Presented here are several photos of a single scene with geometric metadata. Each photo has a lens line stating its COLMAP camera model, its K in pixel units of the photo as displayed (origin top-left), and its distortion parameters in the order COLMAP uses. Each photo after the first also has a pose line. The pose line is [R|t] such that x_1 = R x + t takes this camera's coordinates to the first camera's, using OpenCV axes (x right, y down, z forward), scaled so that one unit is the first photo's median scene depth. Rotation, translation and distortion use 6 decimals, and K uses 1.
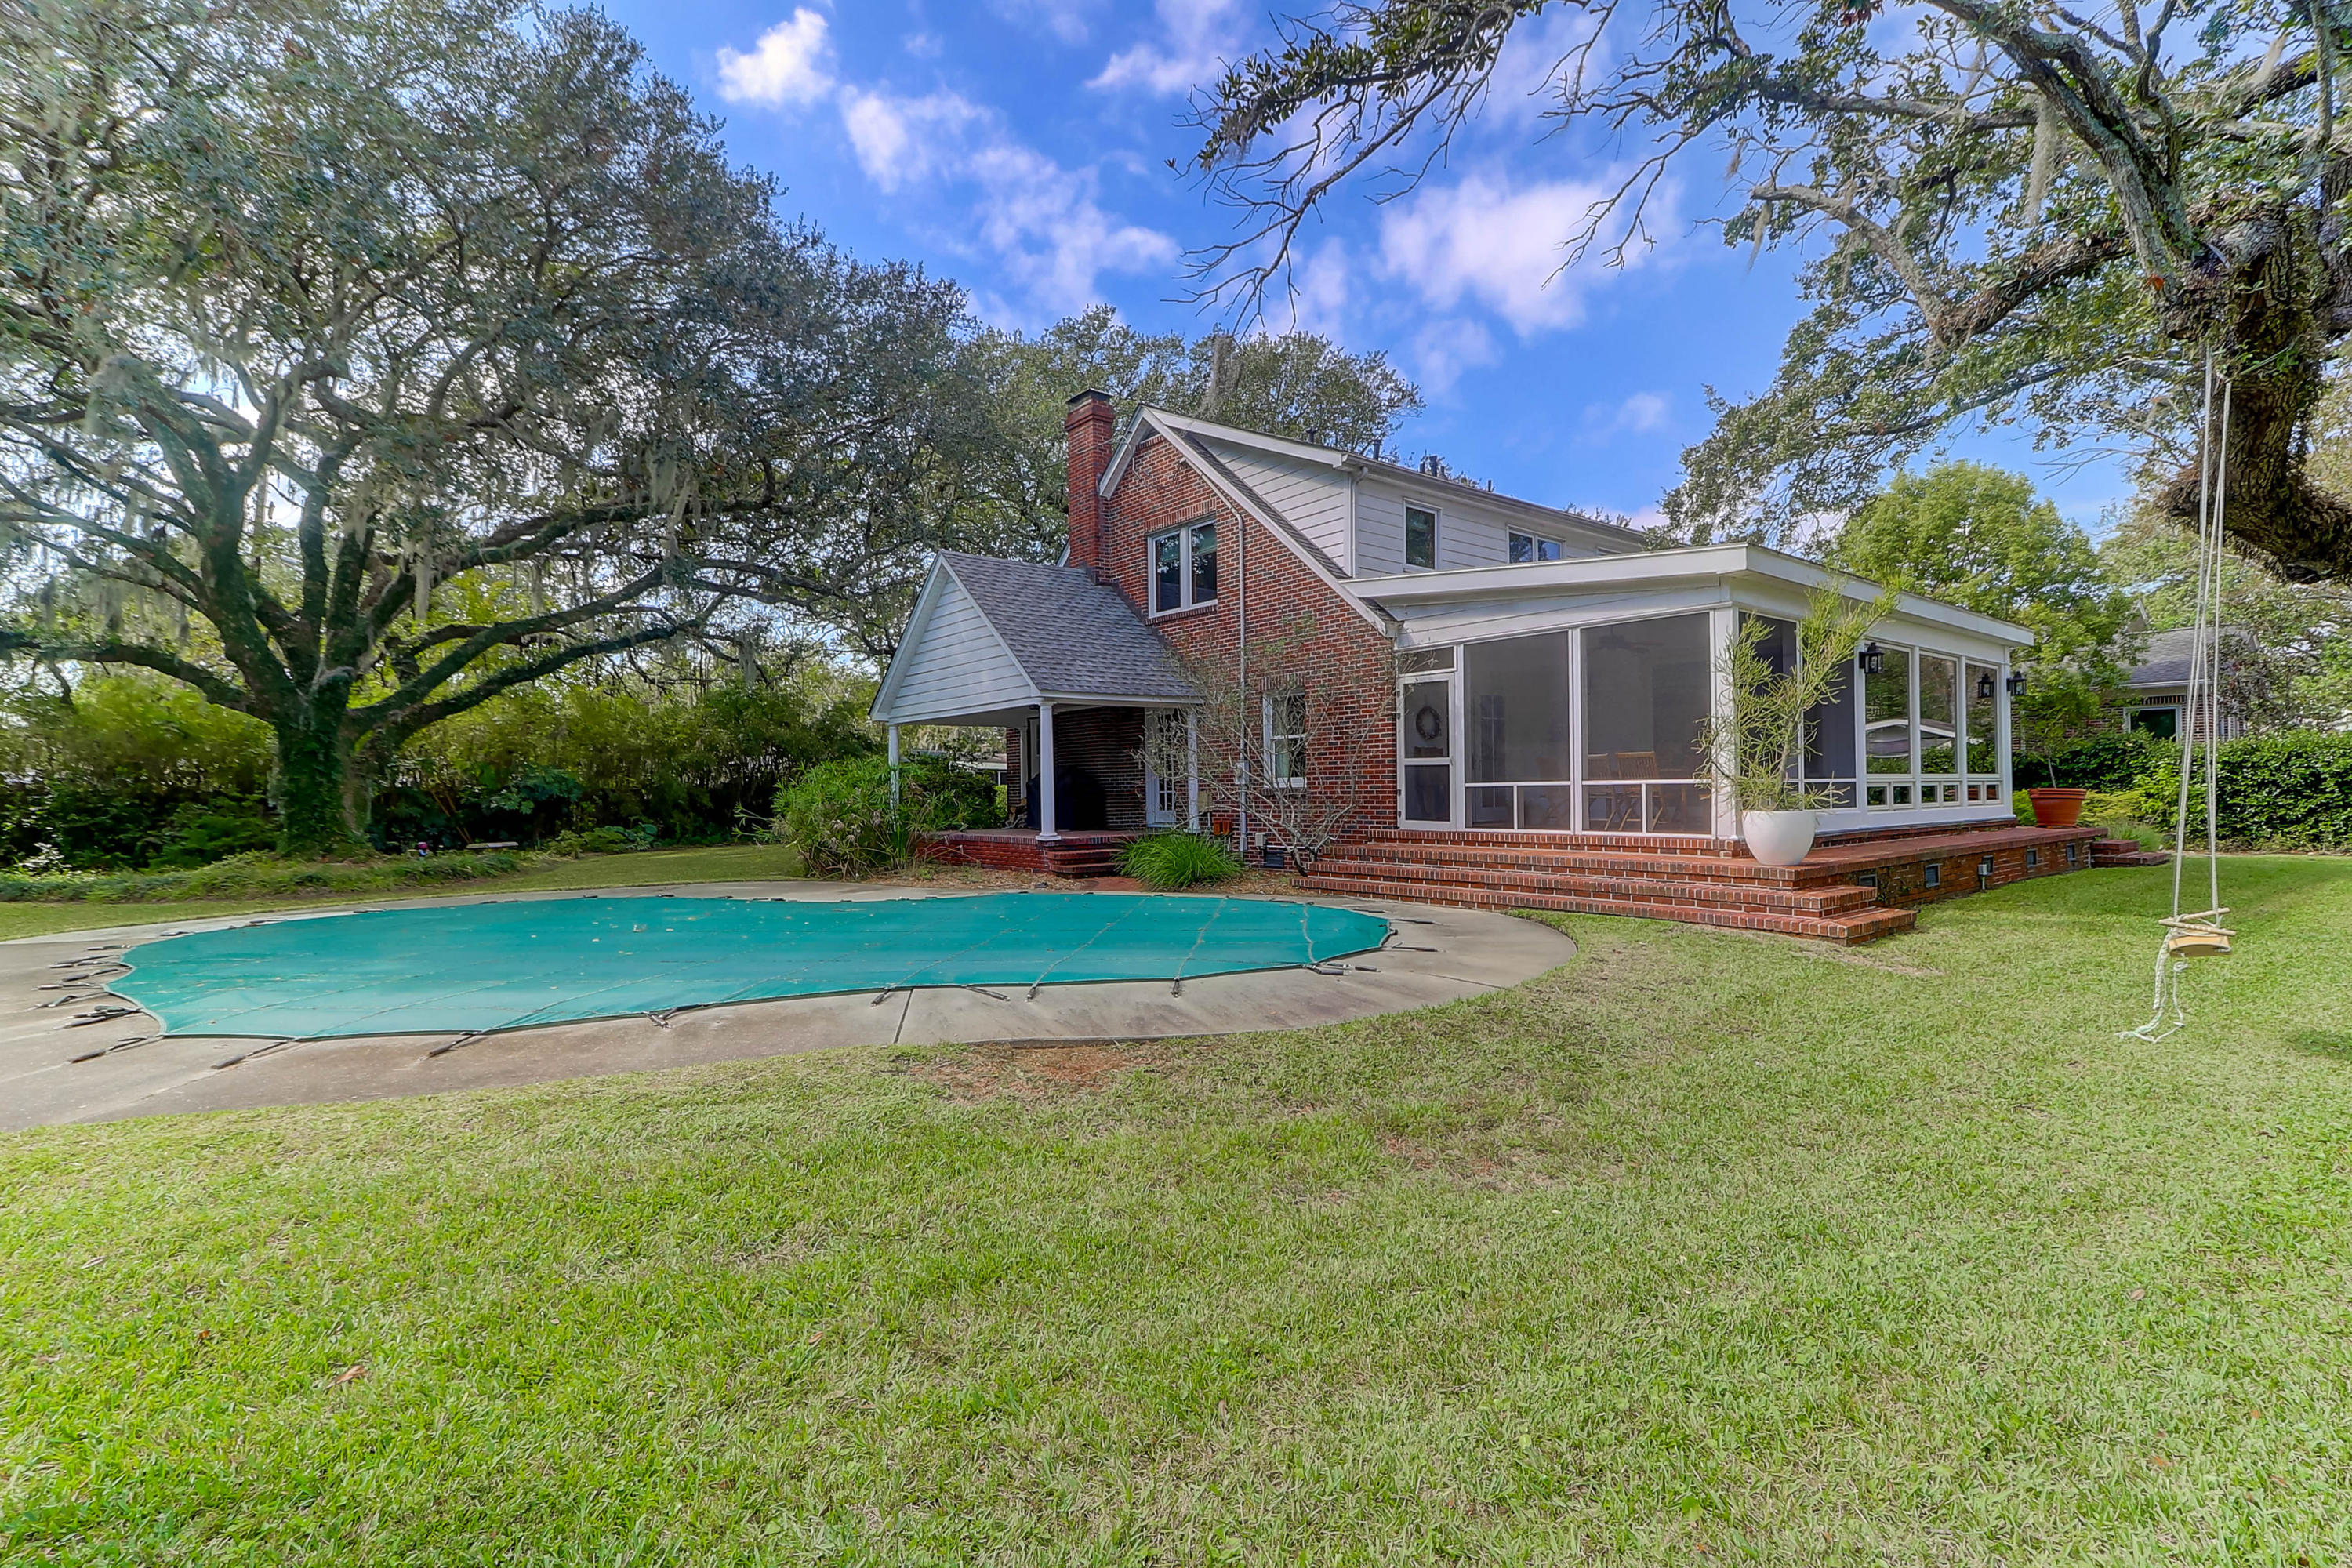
lens RADIAL K [[1070.9, 0, 1172.9], [0, 1070.9, 788.7], [0, 0, 1]] dist [0.024278, -0.001551]
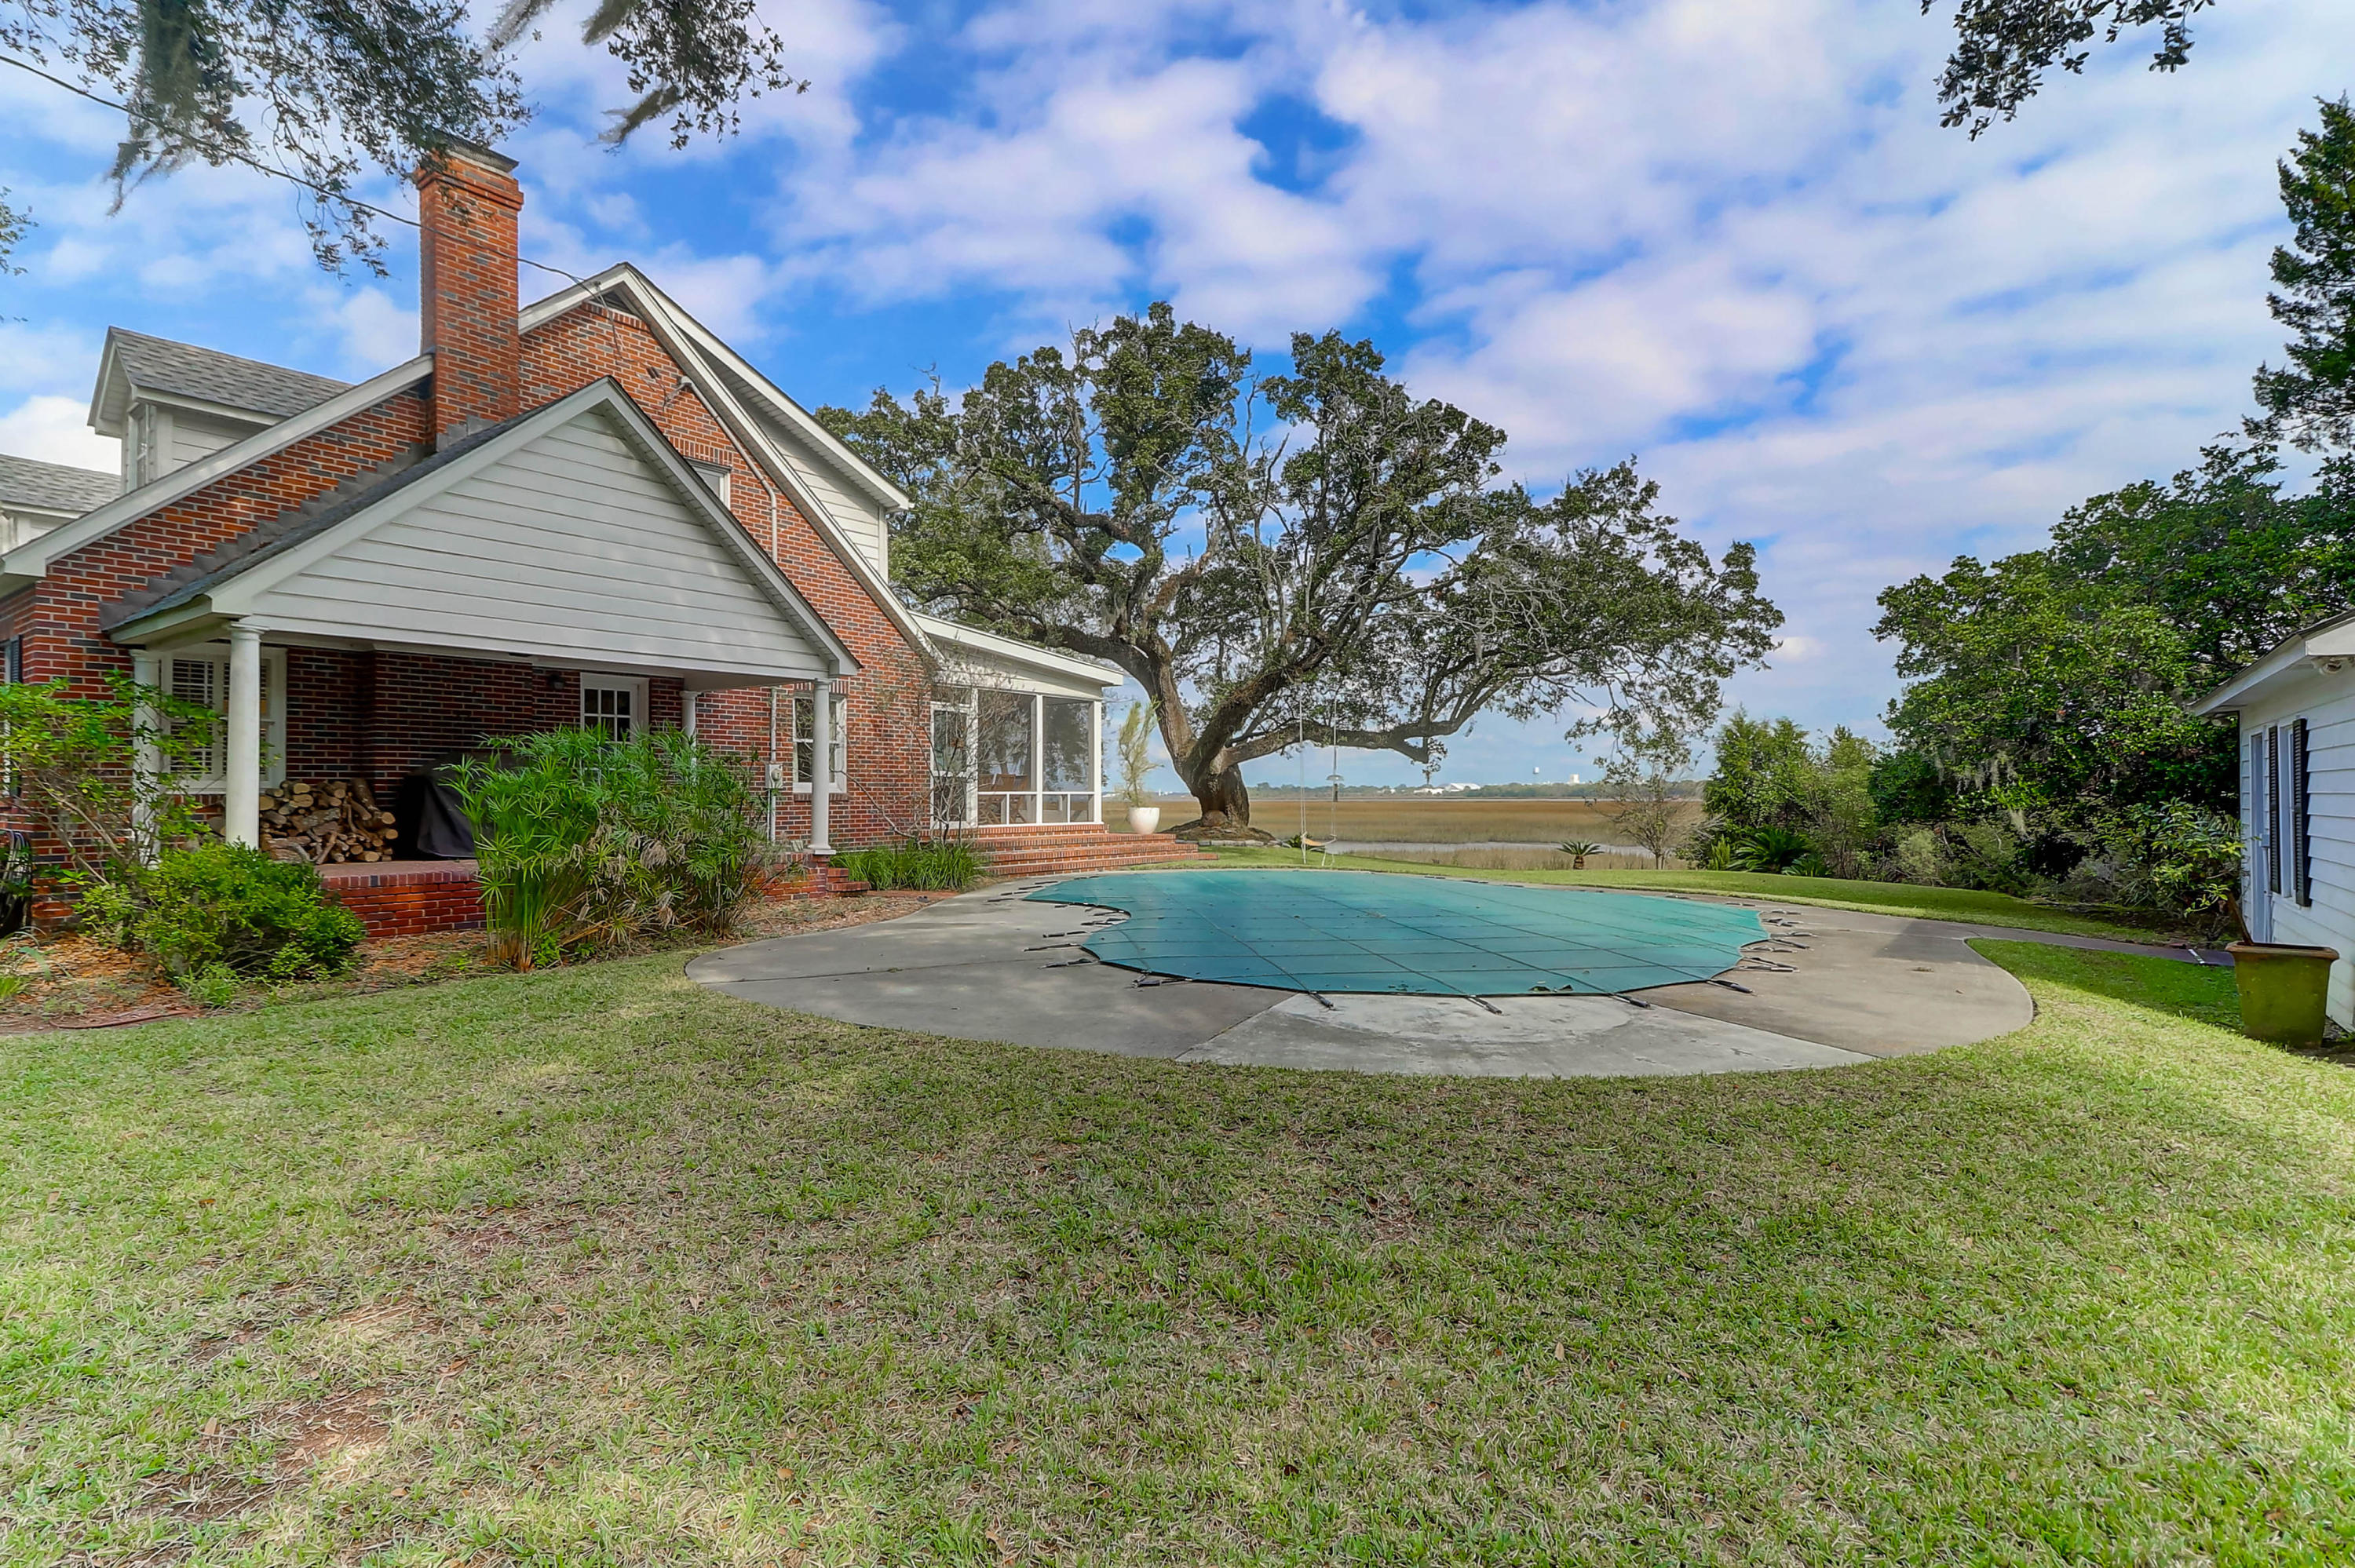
lens RADIAL K [[1145.3, 0, 1162.8], [0, 1145.3, 781.4], [0, 0, 1]] dist [-0.022284, -0.001004]
pose [[-0.246042, 0.015302, 0.969138, -1.154376], [-0.005184, 0.999840, -0.017103, 0.005862], [-0.969245, -0.009233, -0.245923, 1.103474]]
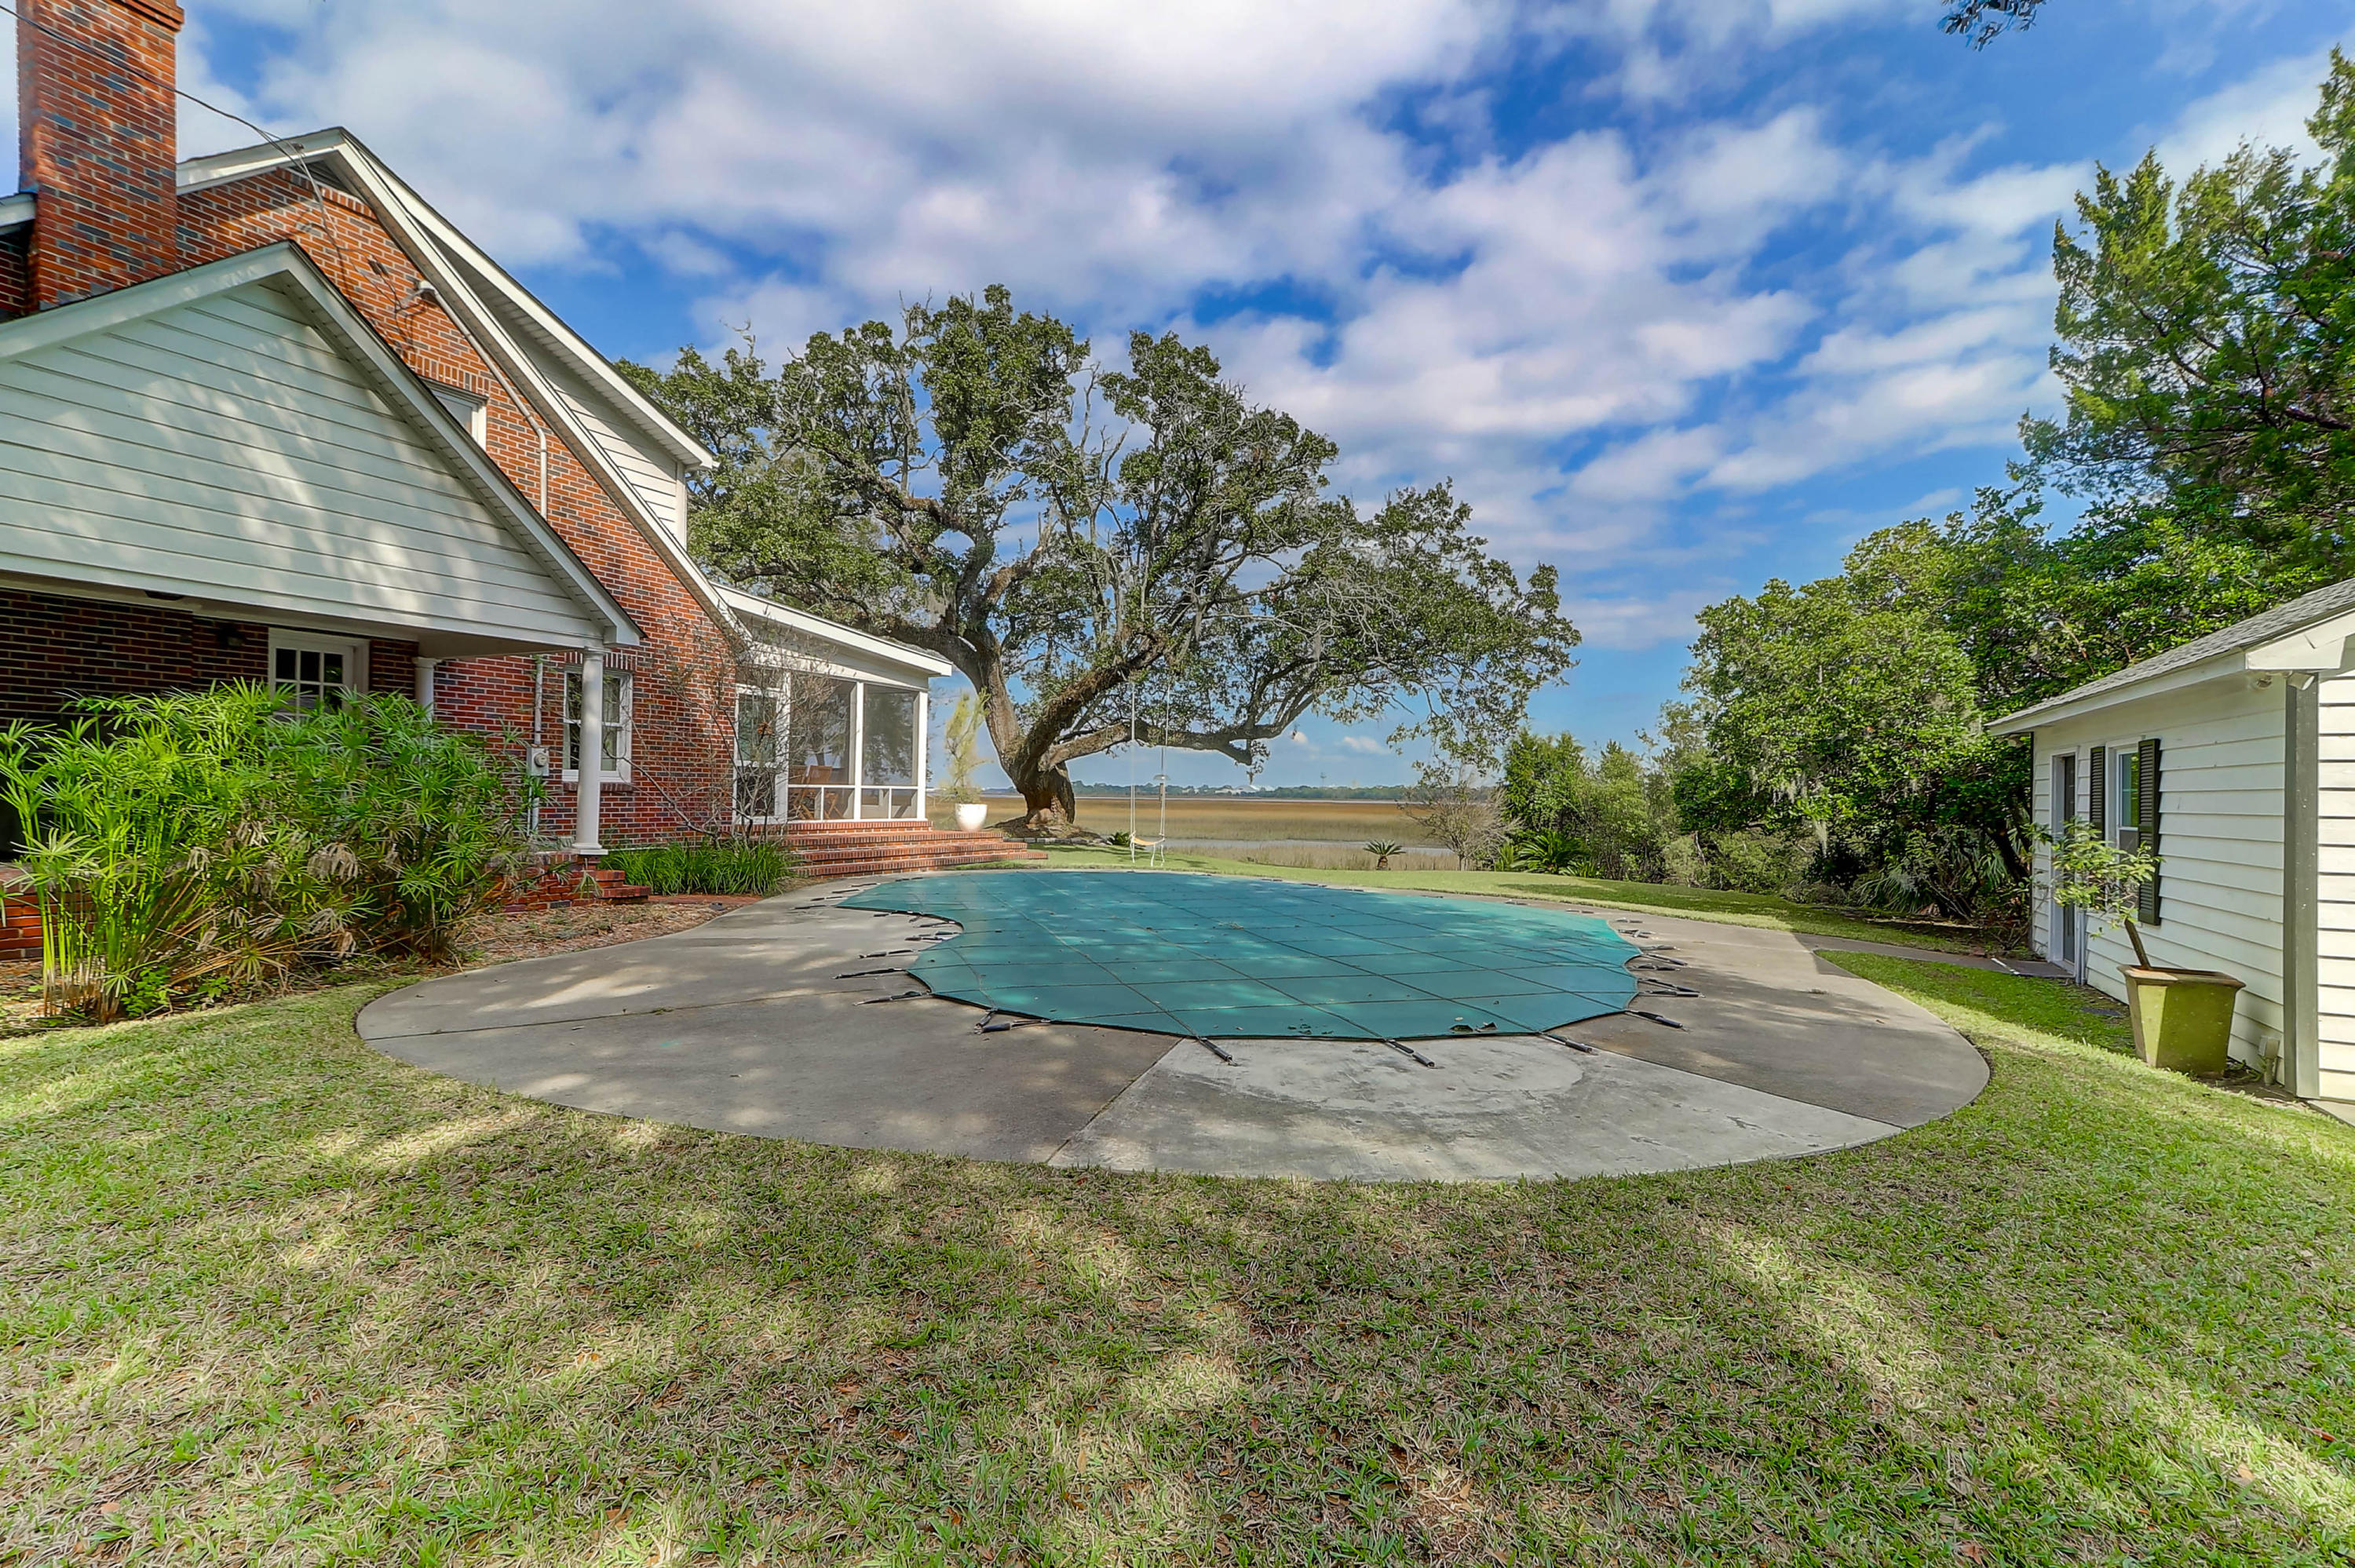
lens RADIAL K [[1072.1, 0, 1180.4], [0, 1072.1, 771.2], [0, 0, 1]] dist [0.024278, -0.001551]
pose [[-0.420053, 0.015441, 0.907368, -1.015058], [-0.022689, 0.999364, -0.027510, 0.004243], [-0.907216, -0.032143, -0.419435, 1.085026]]
